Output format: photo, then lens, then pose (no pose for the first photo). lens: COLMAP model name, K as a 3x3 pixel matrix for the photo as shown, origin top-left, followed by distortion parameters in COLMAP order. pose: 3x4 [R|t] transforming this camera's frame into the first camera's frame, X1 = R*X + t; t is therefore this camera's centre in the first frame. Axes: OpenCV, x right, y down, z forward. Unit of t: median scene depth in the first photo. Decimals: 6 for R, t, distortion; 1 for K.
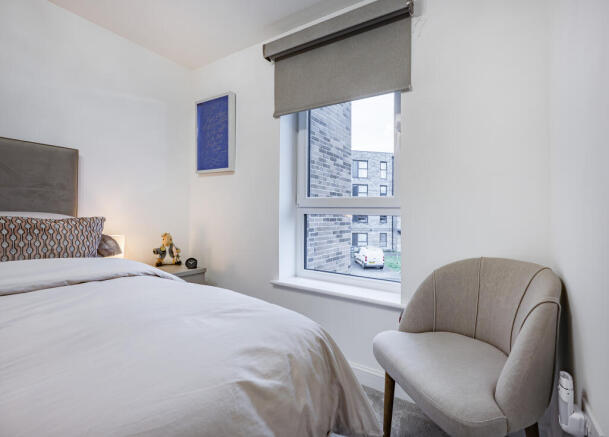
lens RADIAL K [[246.2, 0, 357.2], [0, 246.2, 217.4], [0, 0, 1]] dist [-0.000780, -0.000081]
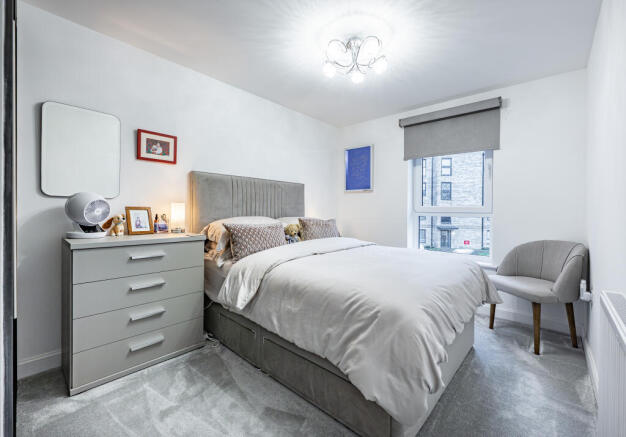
lens RADIAL K [[266.6, 0, 313.0], [0, 266.6, 218.5], [0, 0, 1]] dist [0.000407, 0.000018]
pose [[0.977590, 0.001798, -0.210509, -0.684368], [0.003065, 0.999736, 0.022776, -0.051780], [0.210494, -0.022911, 0.977327, -1.176435]]
